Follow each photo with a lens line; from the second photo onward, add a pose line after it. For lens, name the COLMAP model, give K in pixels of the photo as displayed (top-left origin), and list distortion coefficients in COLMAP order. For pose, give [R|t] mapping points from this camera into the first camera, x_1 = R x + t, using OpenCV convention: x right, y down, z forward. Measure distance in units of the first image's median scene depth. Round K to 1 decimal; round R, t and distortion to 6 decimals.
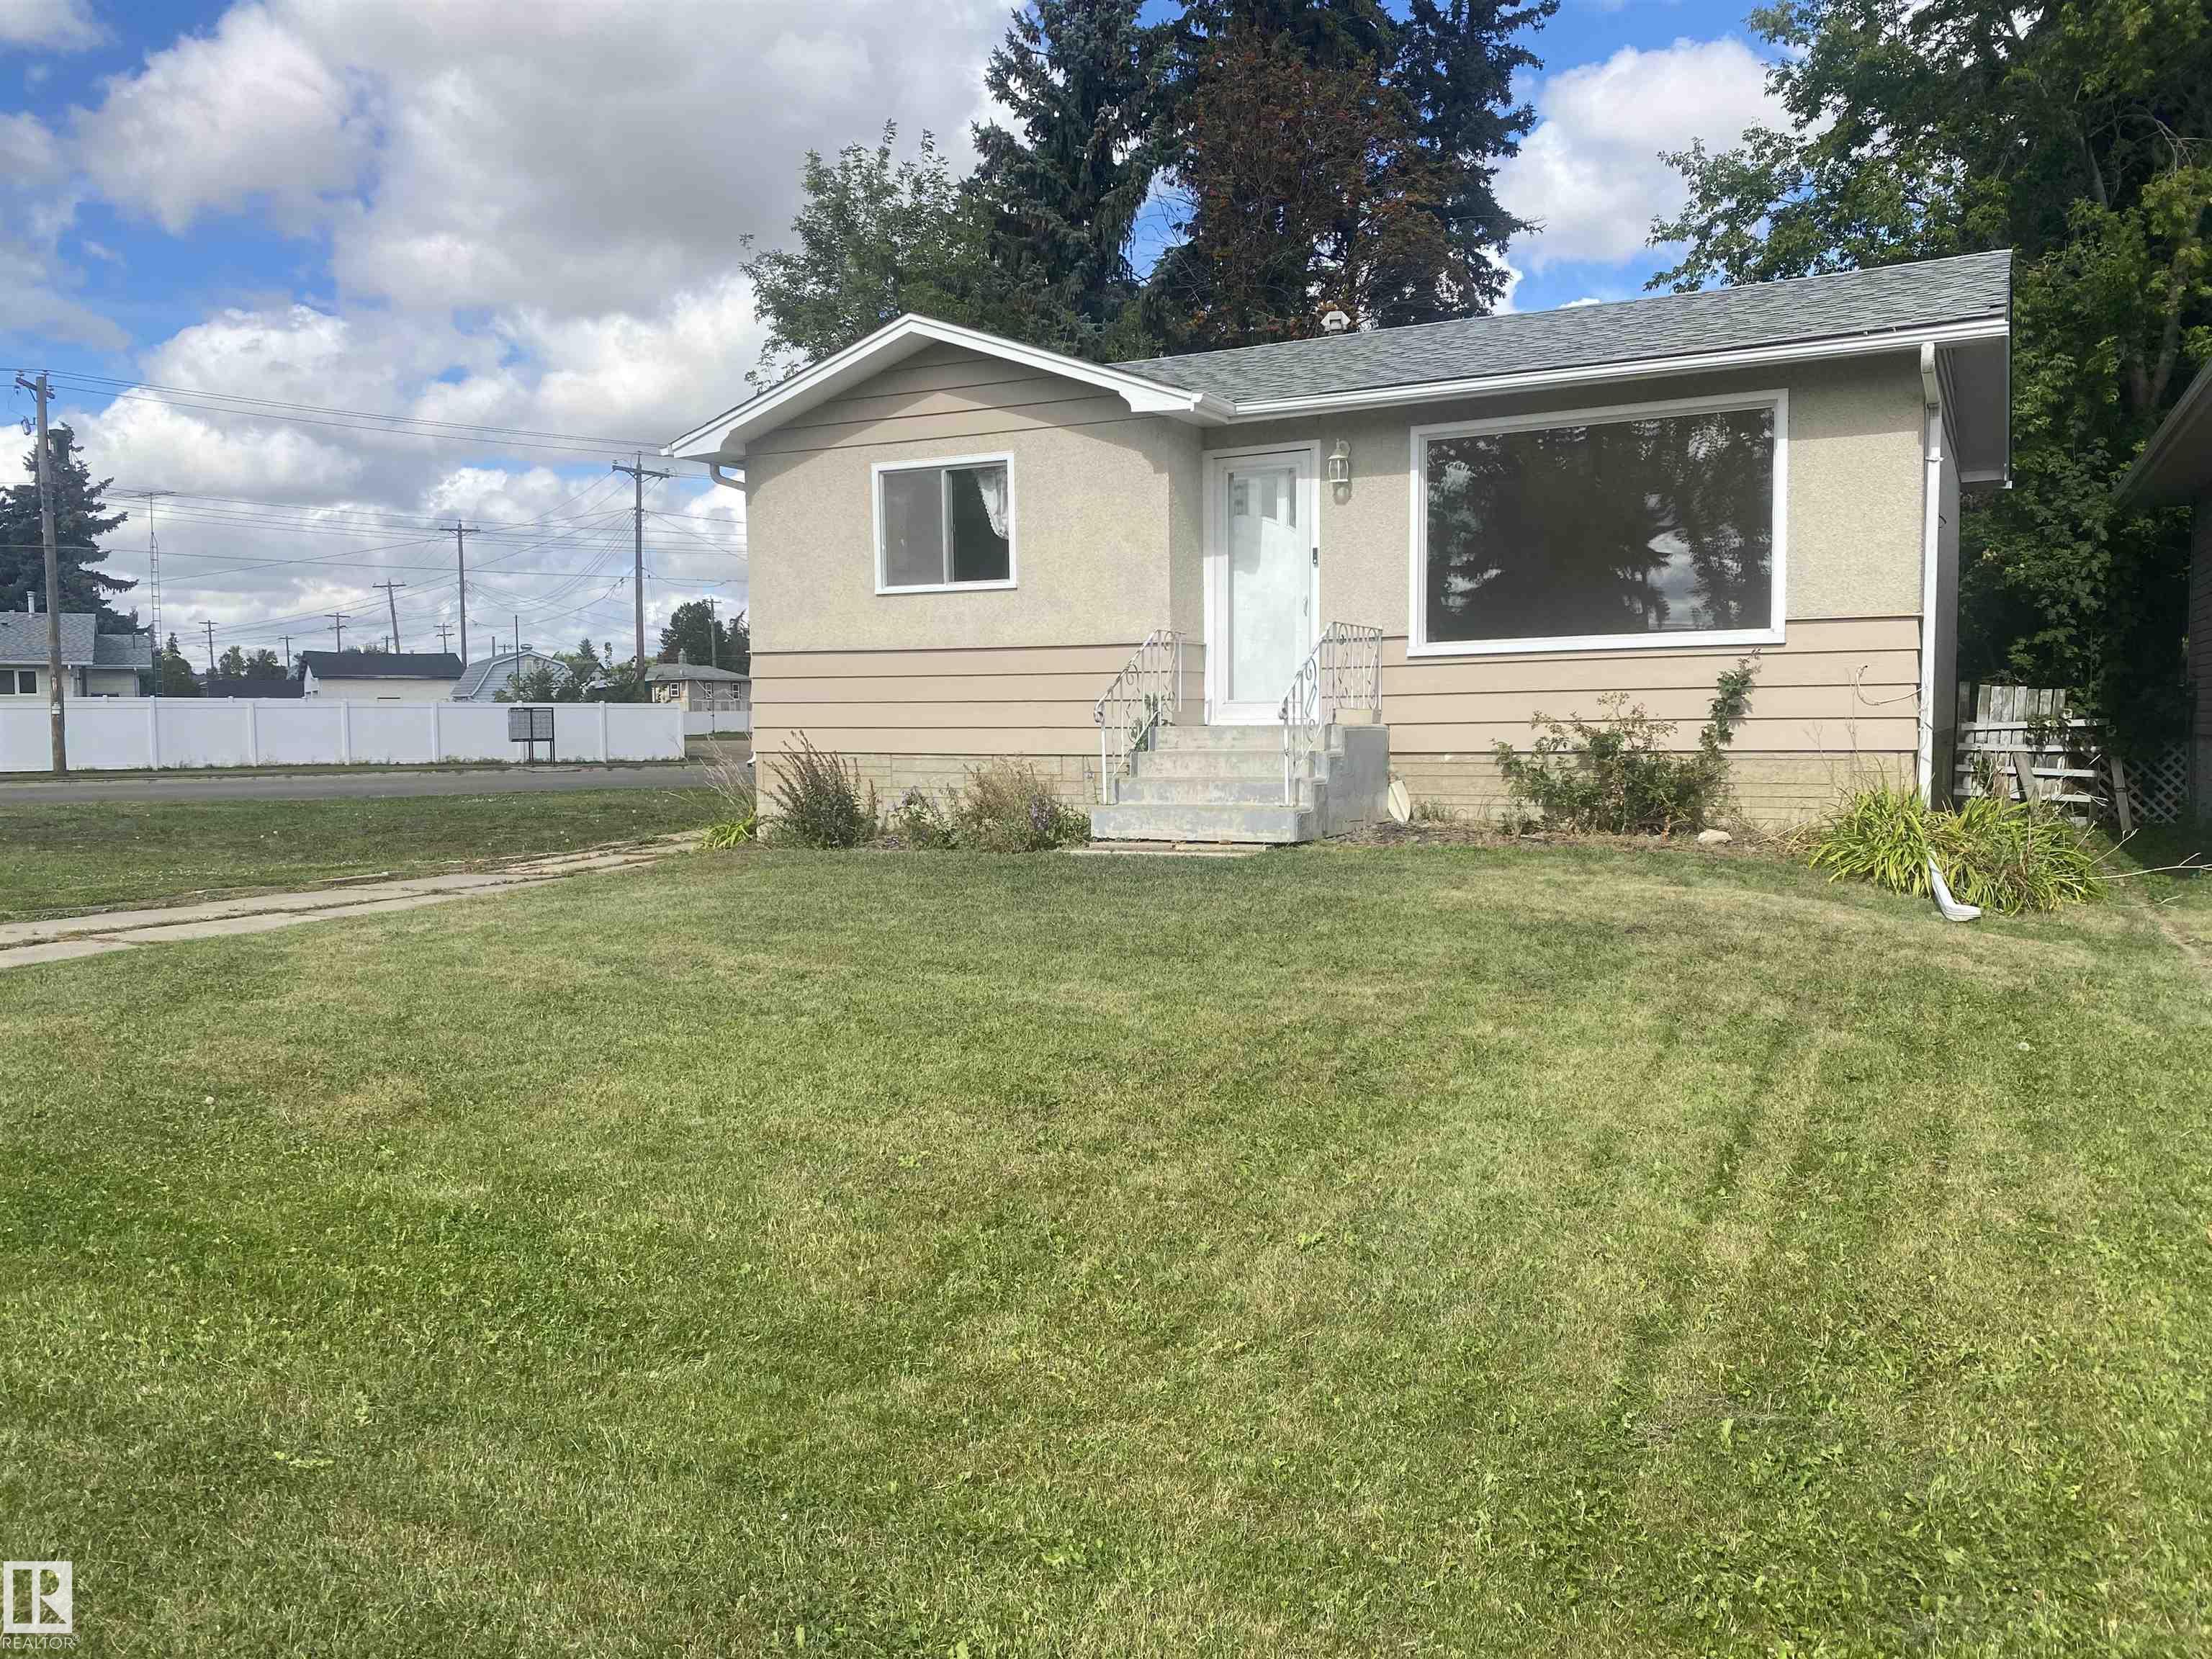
lens RADIAL K [[1709.9, 0, 1102.0], [0, 1709.9, 832.1], [0, 0, 1]] dist [0.073927, -0.090303]
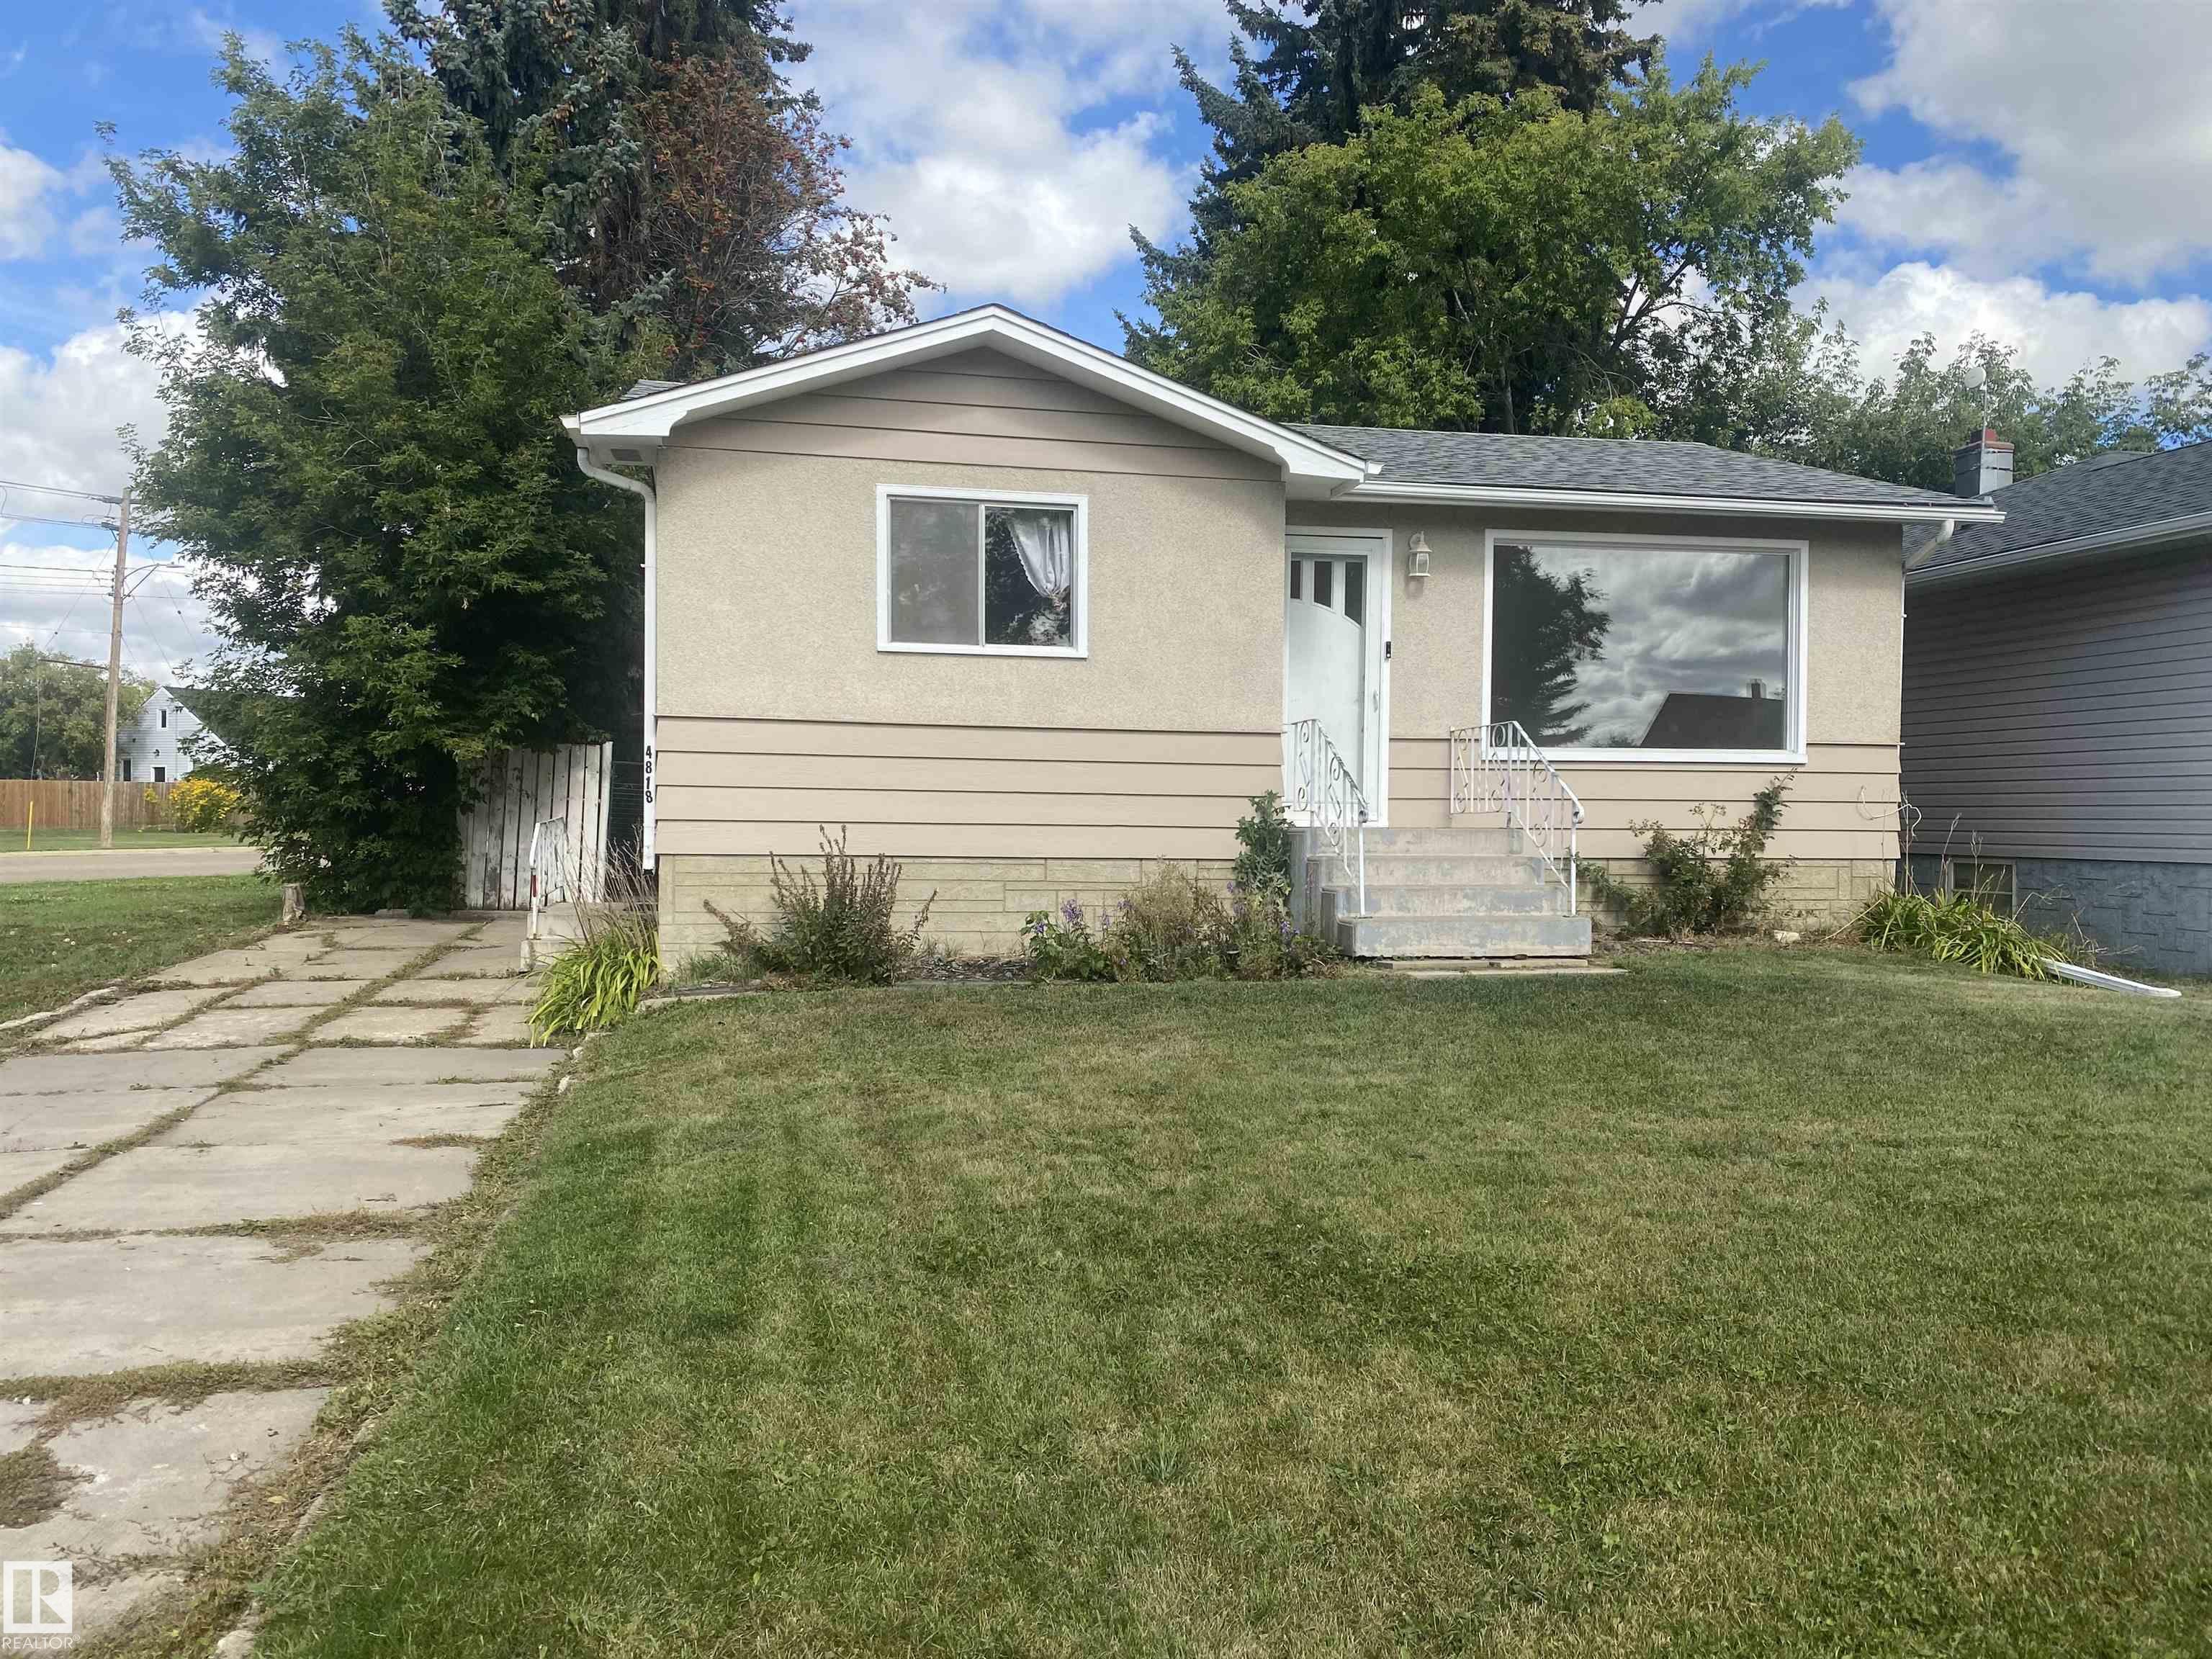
lens RADIAL K [[1709.9, 0, 1109.6], [0, 1709.9, 832.3], [0, 0, 1]] dist [0.073927, -0.090303]
pose [[0.771681, 0.012706, 0.635883, -0.574612], [0.023822, 0.998521, -0.048860, -0.017722], [-0.635564, 0.052852, 0.770237, 0.363991]]
